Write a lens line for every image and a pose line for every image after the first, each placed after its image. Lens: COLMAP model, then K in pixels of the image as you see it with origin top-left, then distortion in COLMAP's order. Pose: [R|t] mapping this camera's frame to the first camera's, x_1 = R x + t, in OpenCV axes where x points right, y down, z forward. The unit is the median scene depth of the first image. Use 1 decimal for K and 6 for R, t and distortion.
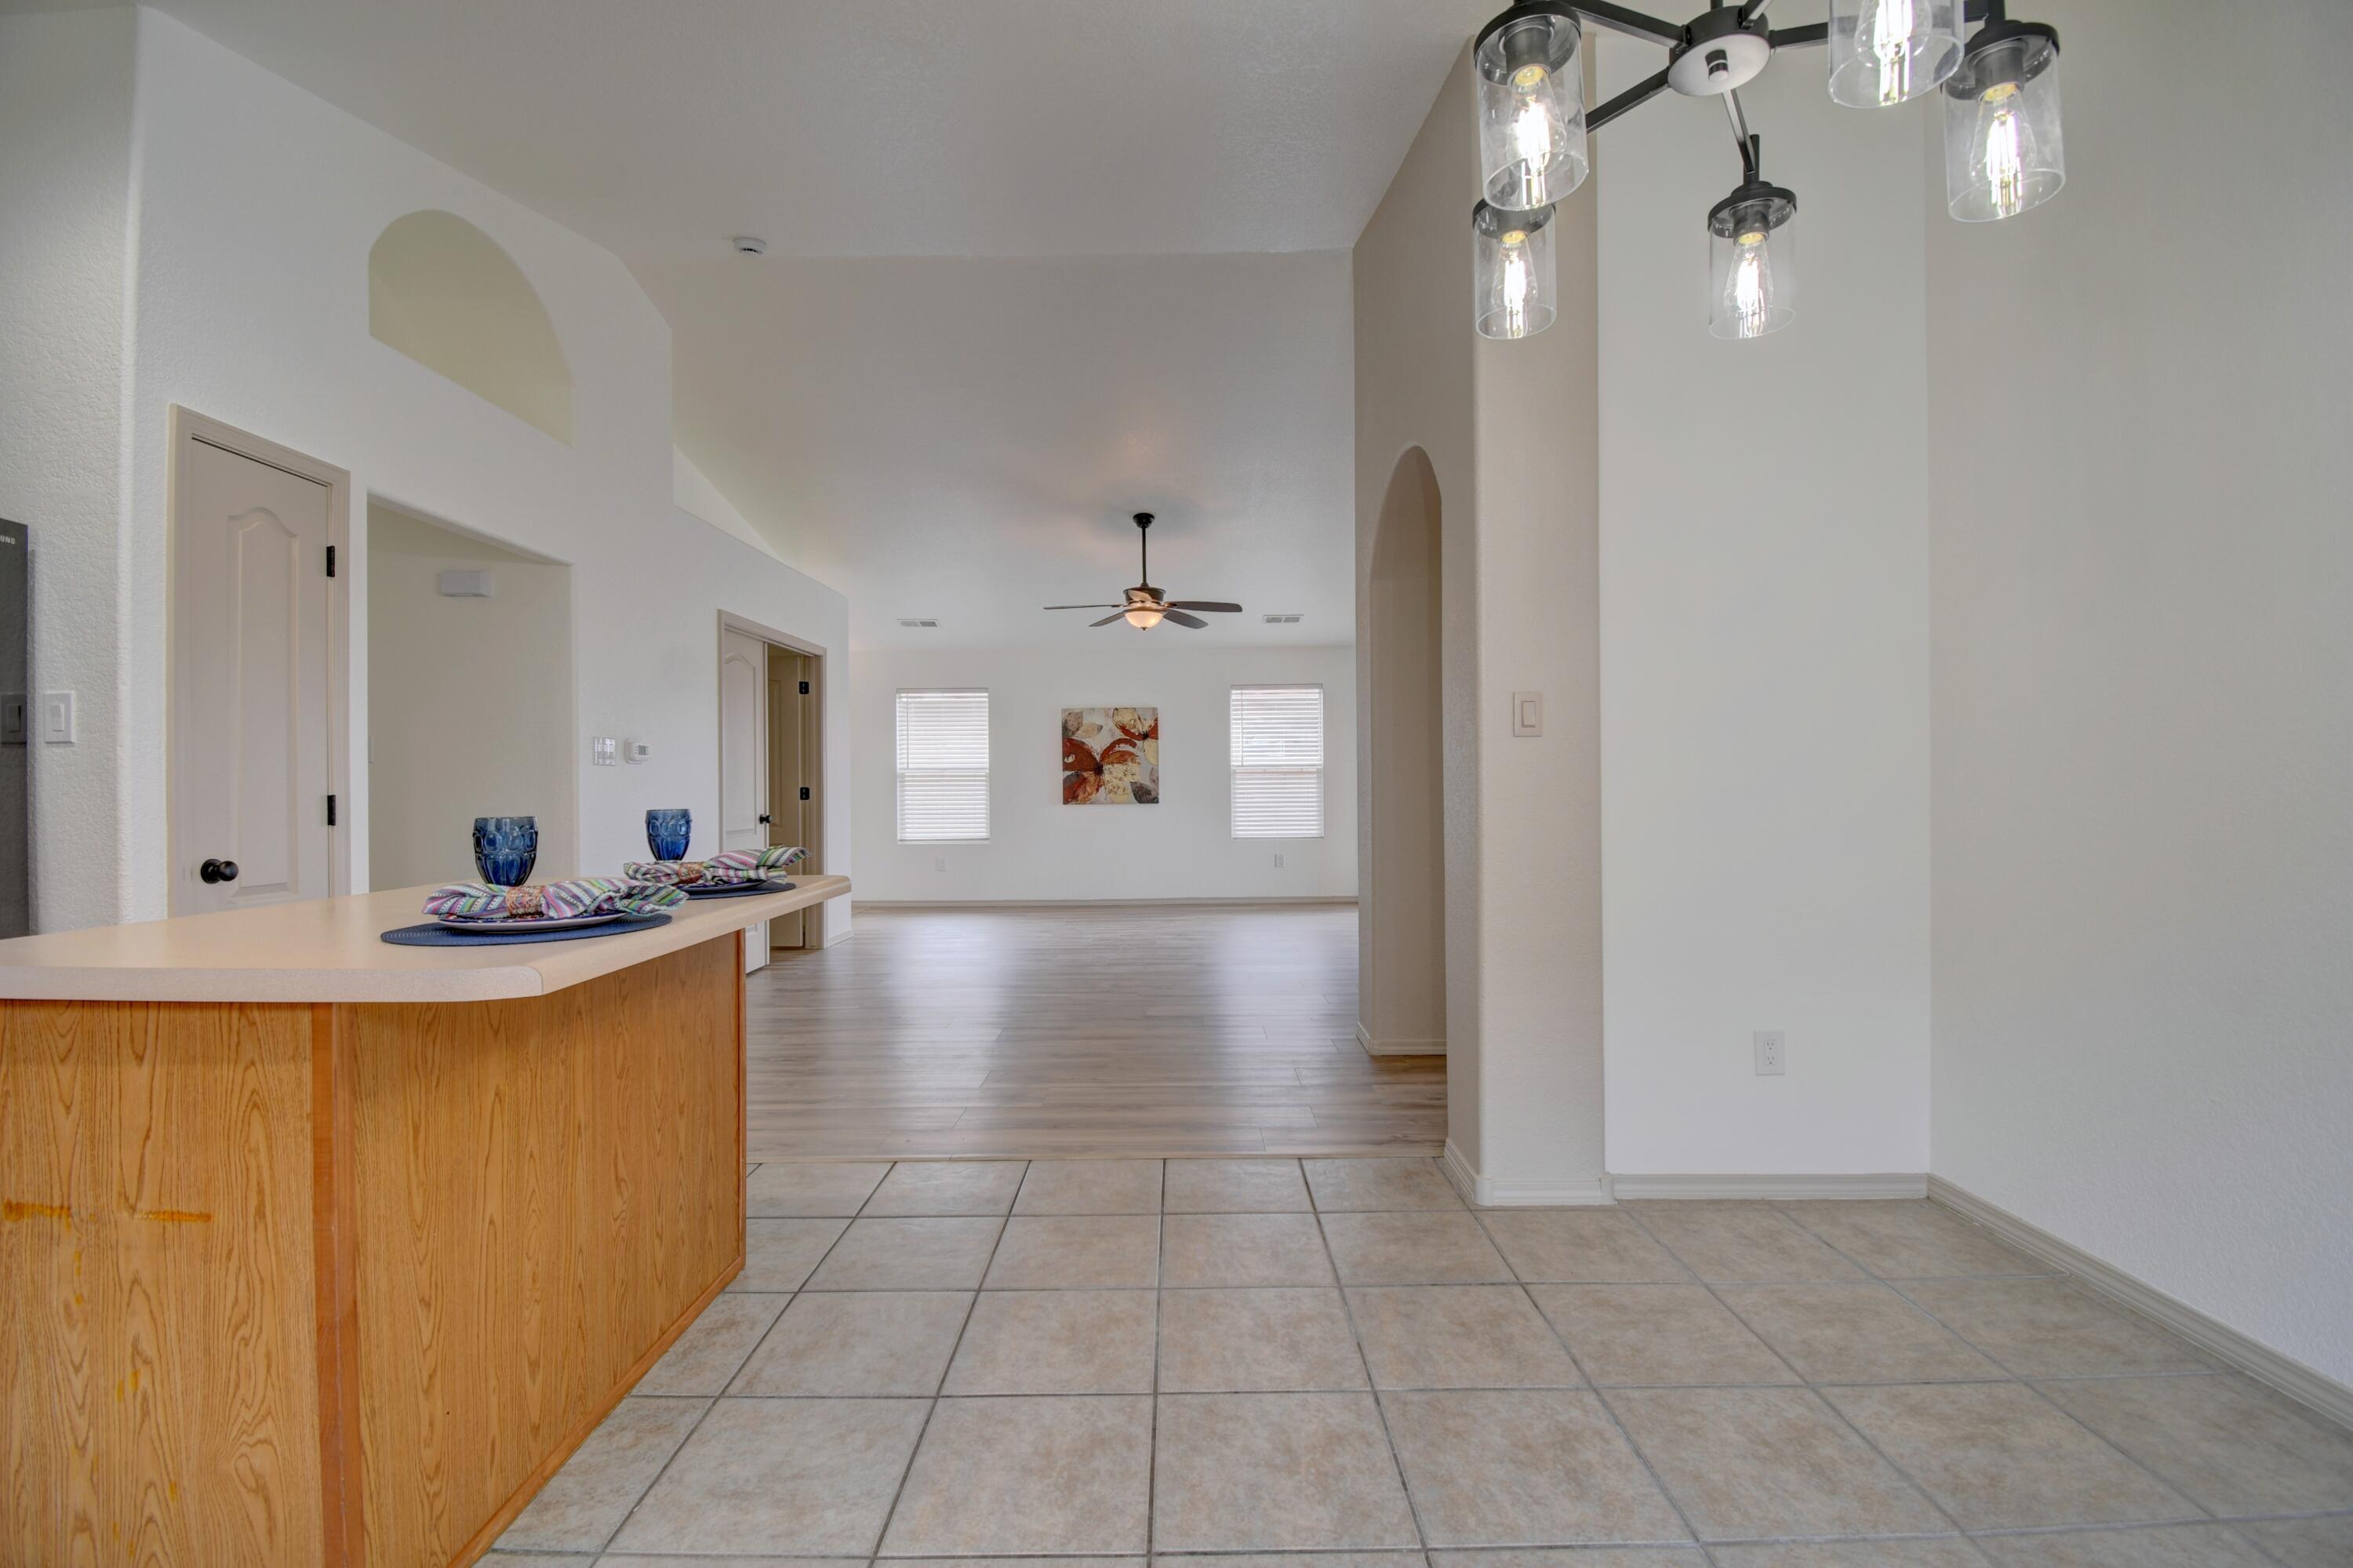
lens RADIAL K [[1062.1, 0, 1178.4], [0, 1062.1, 780.0], [0, 0, 1]] dist [-0.015344, -0.004582]
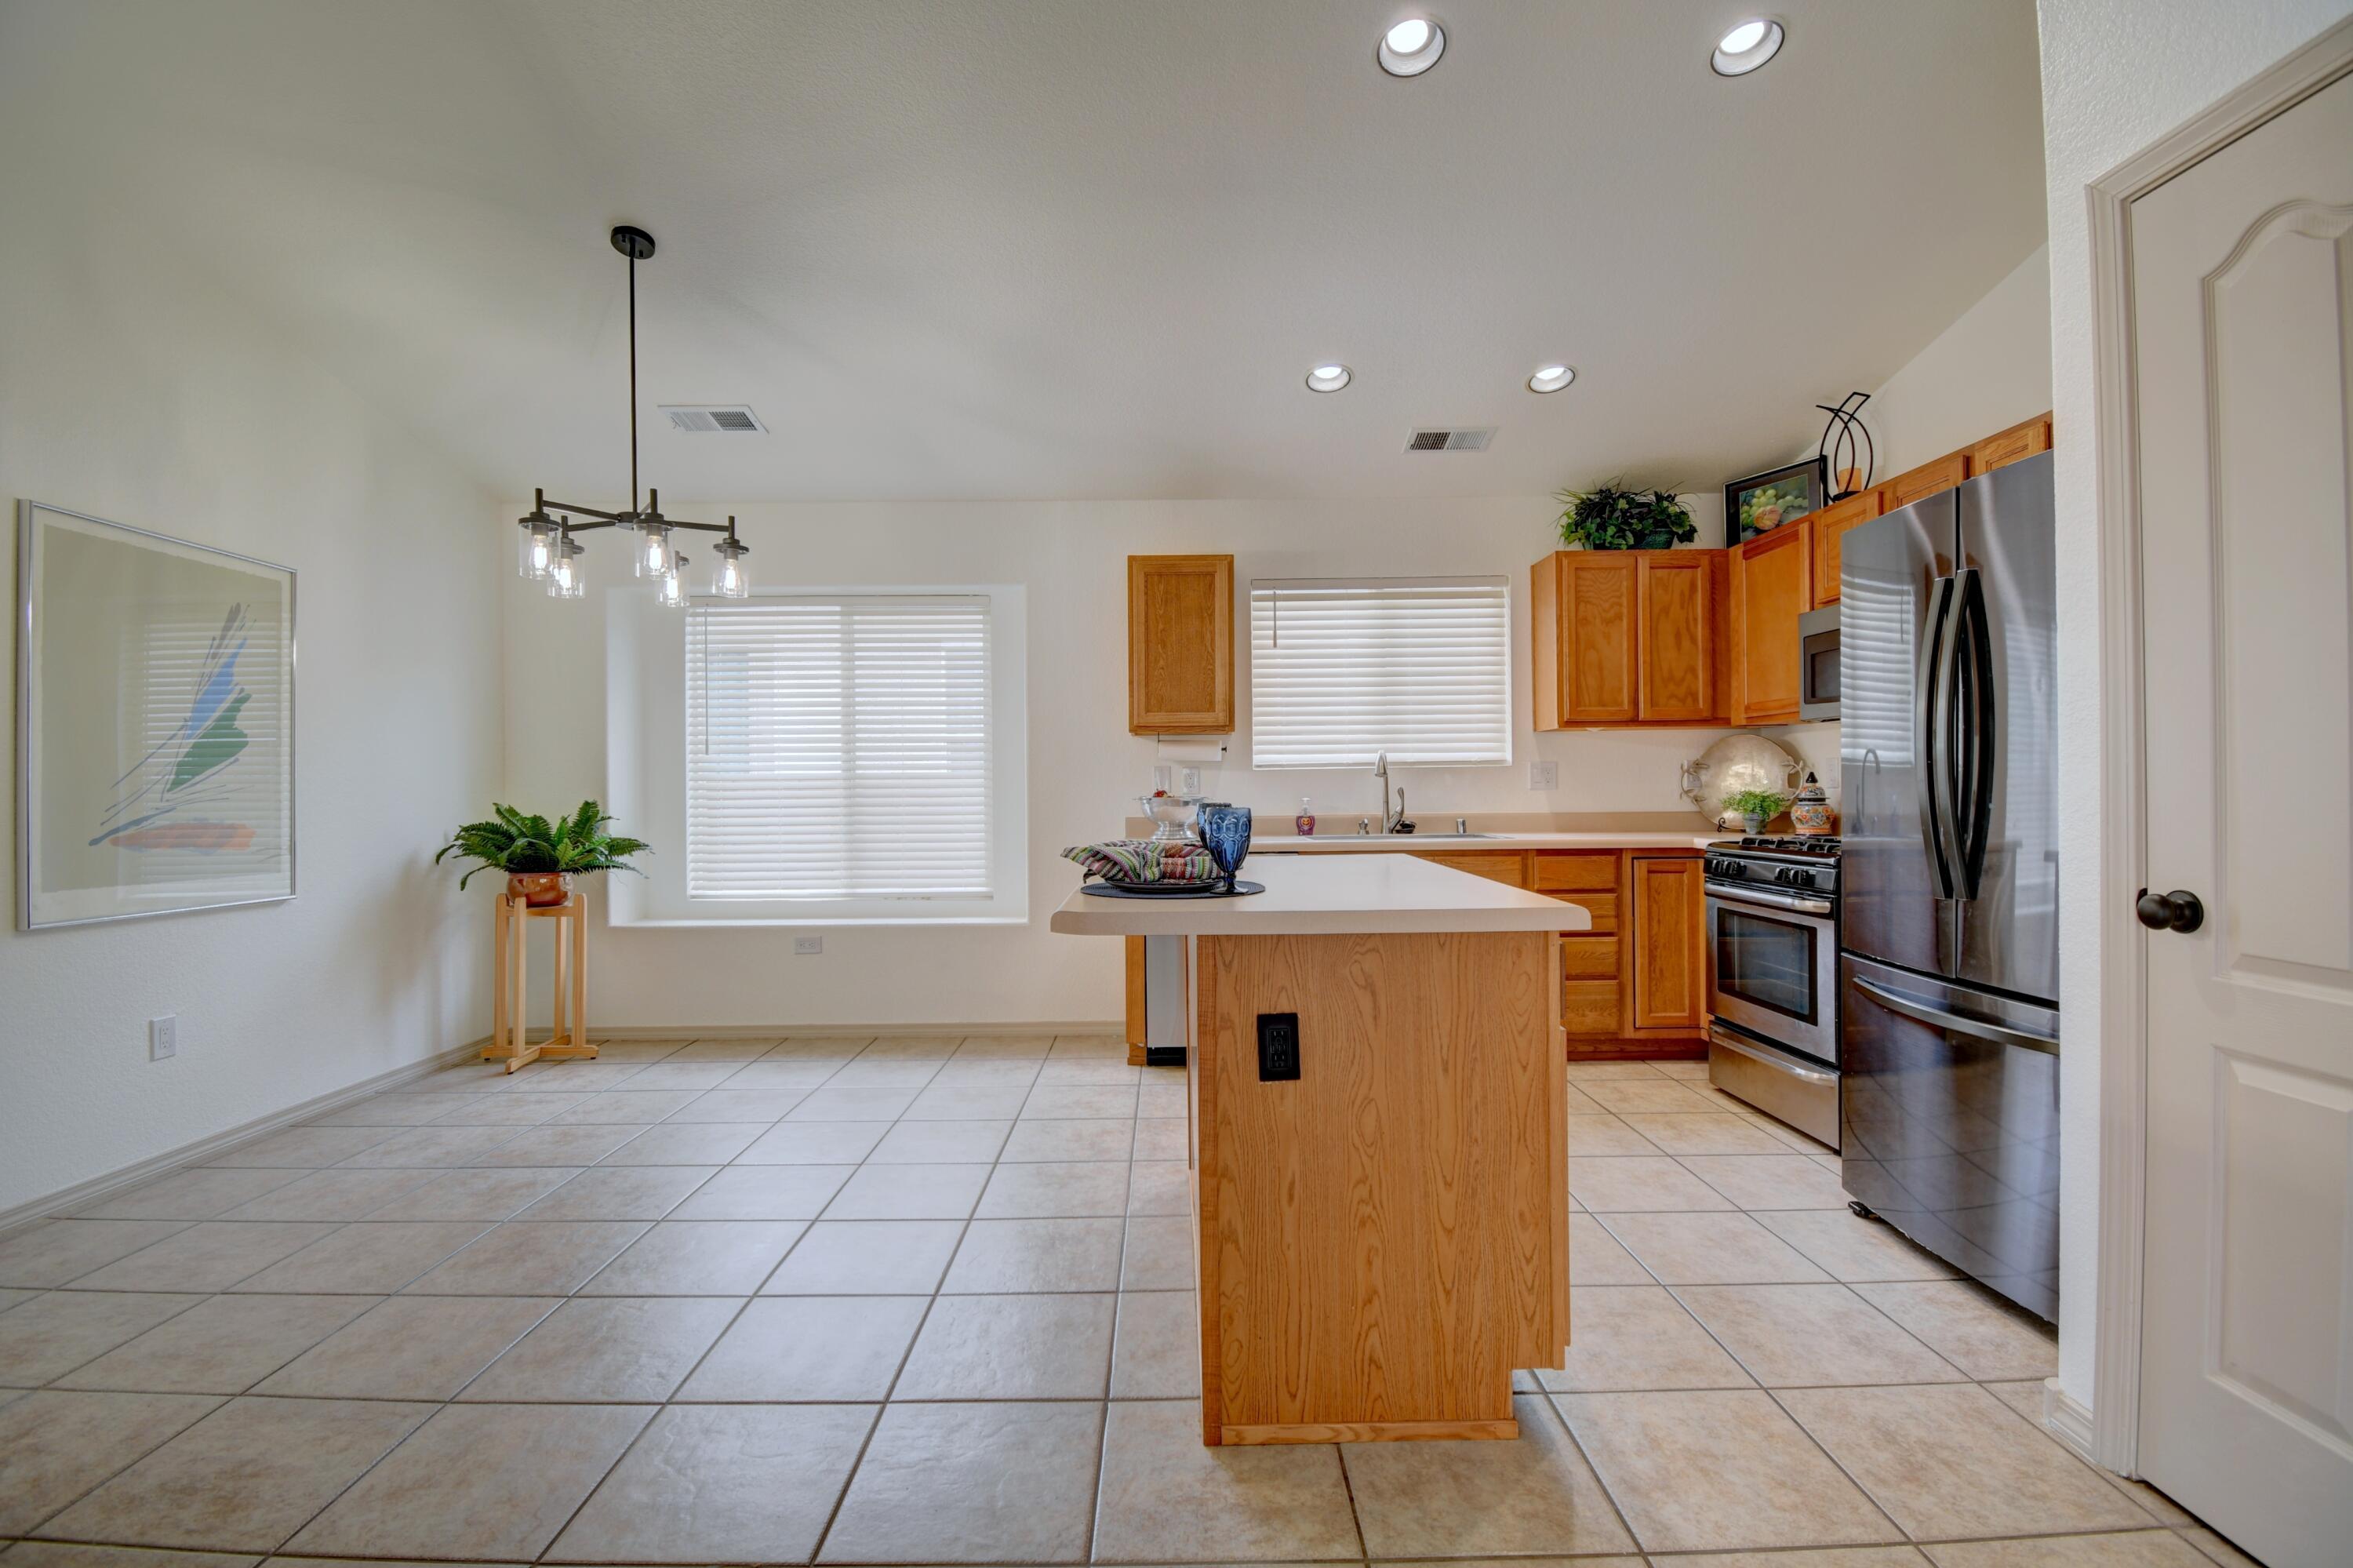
lens RADIAL K [[1062.1, 0, 1170.7], [0, 1062.1, 792.8], [0, 0, 1]] dist [-0.015344, -0.004582]
pose [[-0.999881, 0.015237, 0.002267, -0.525260], [0.015242, 0.999882, 0.001871, 0.018778], [-0.002239, 0.001906, -0.999996, 2.207596]]
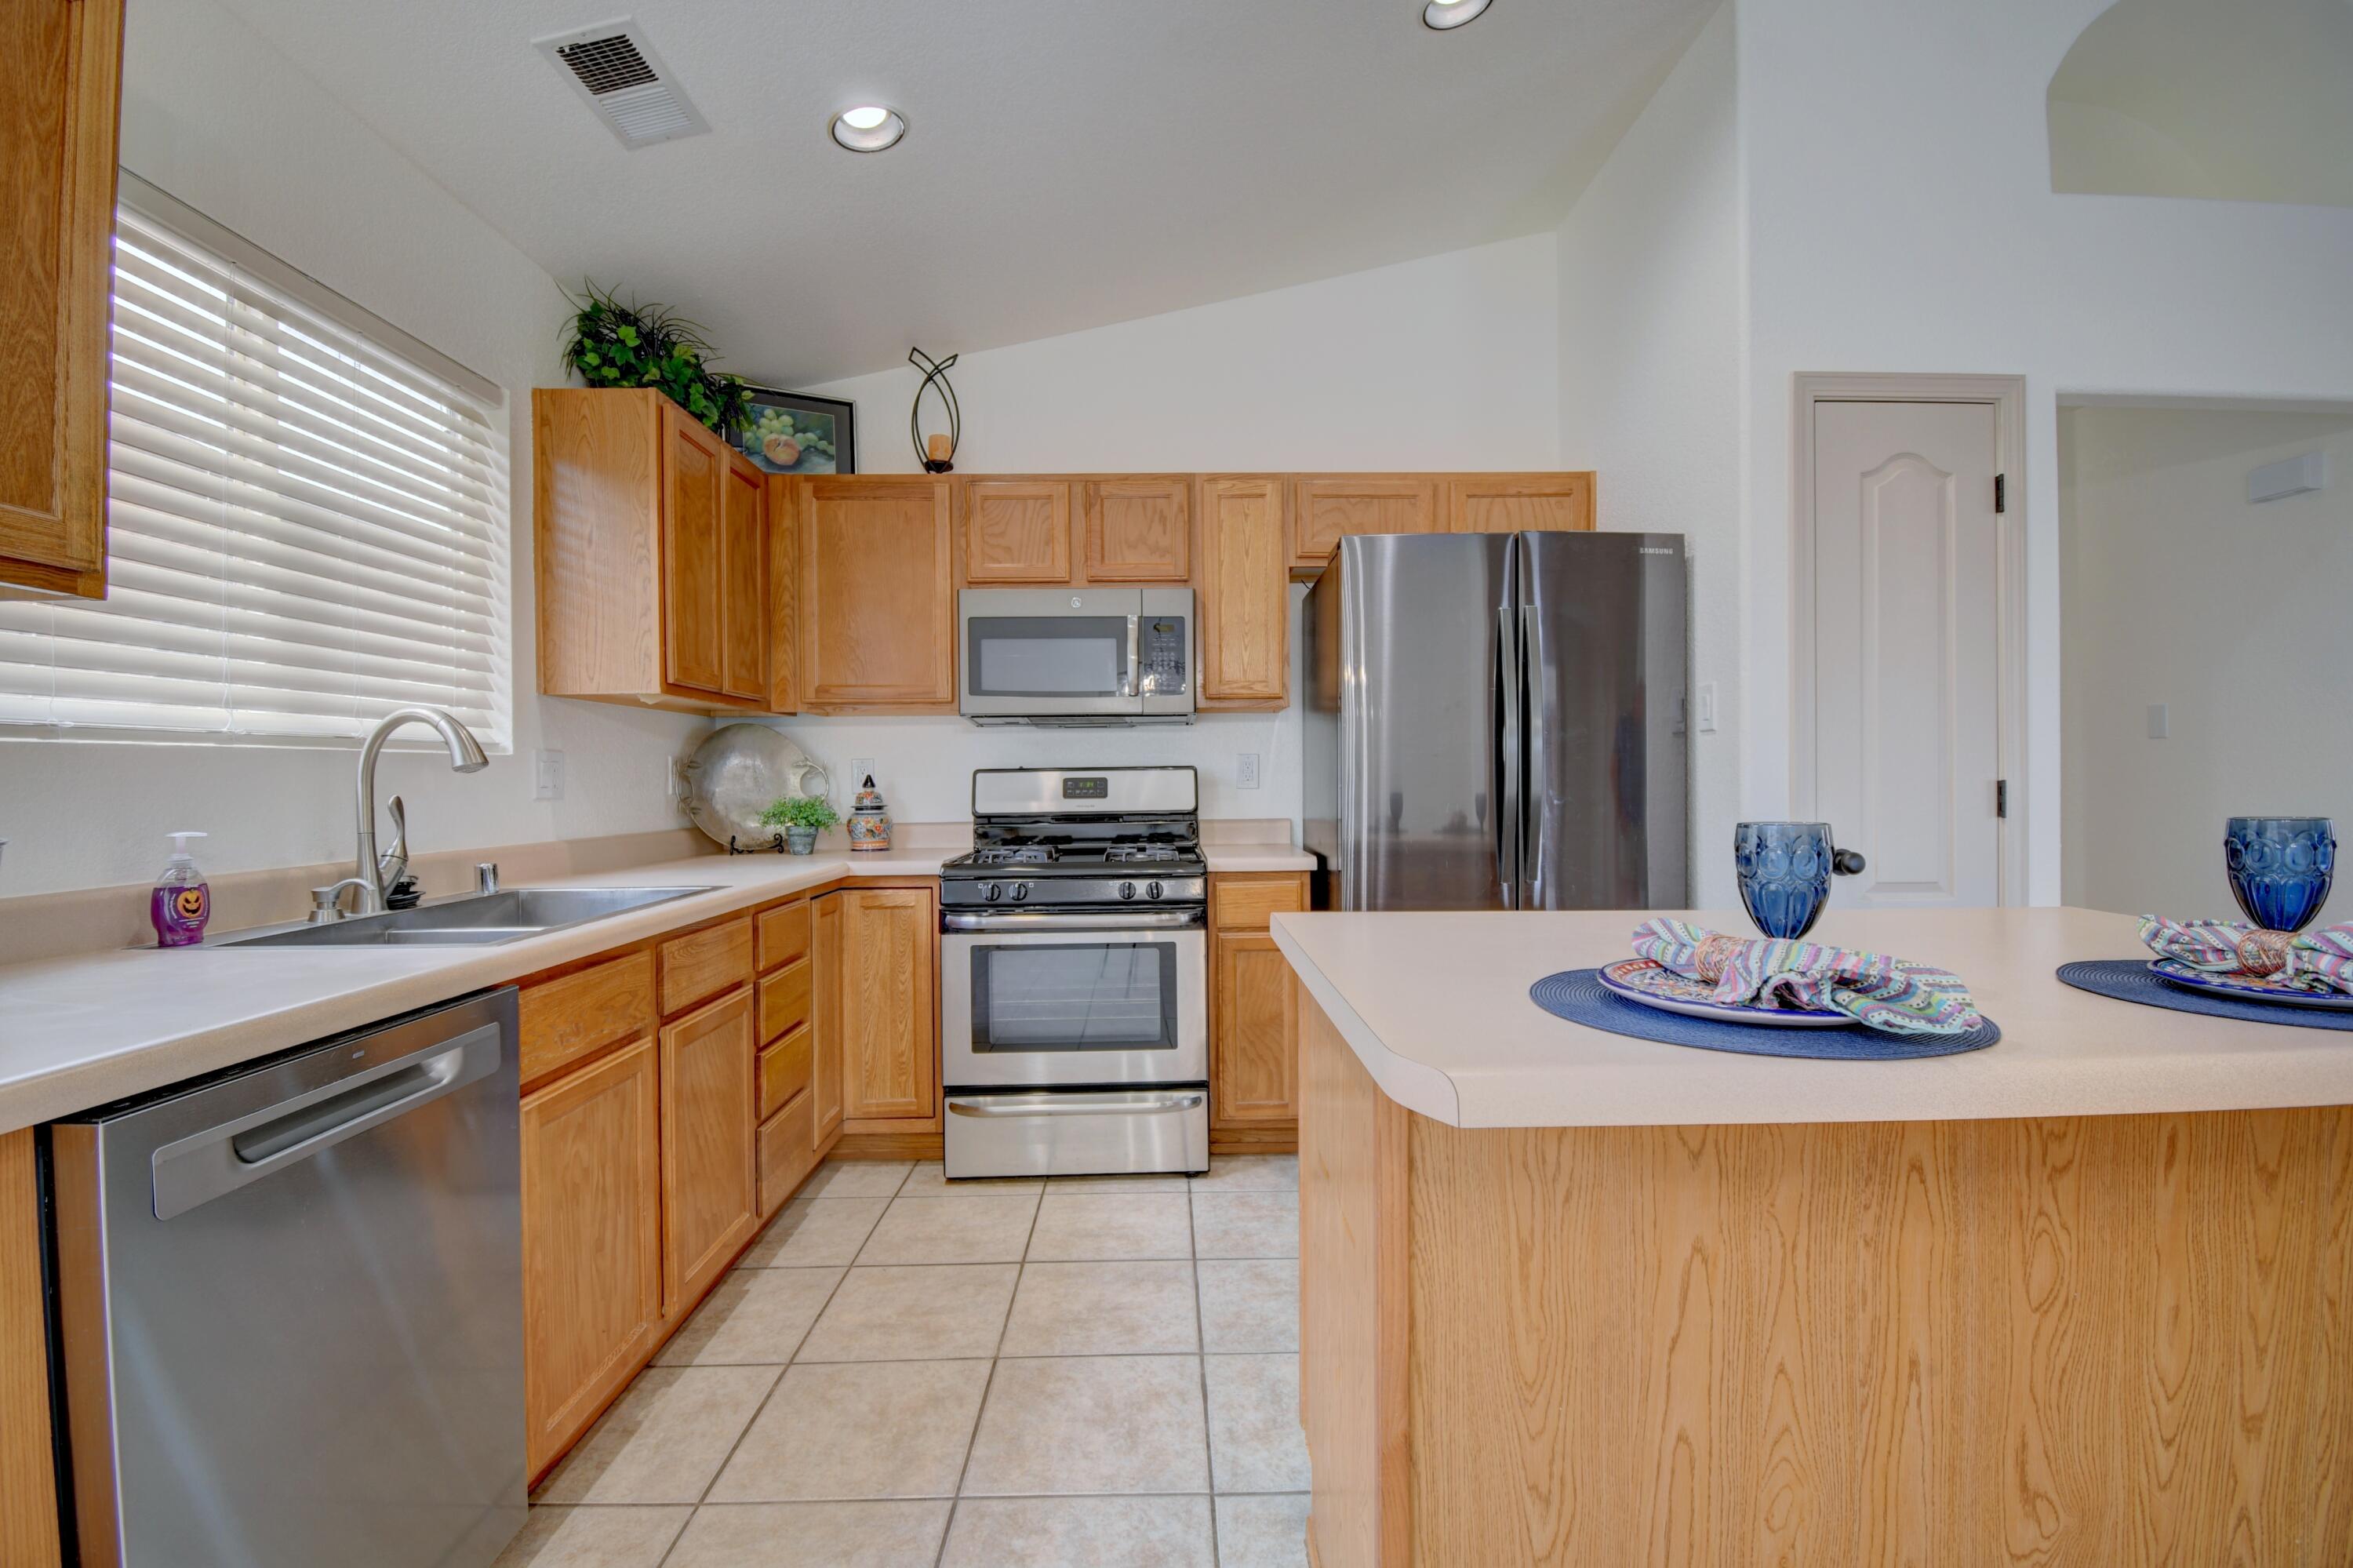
lens RADIAL K [[1062.1, 0, 1173.6], [0, 1062.1, 781.3], [0, 0, 1]] dist [-0.015344, -0.004582]
pose [[0.020778, 0.009095, -0.999743, -0.007017], [0.010602, 0.999900, 0.009317, 0.000909], [0.999728, -0.010793, 0.020679, 0.548053]]
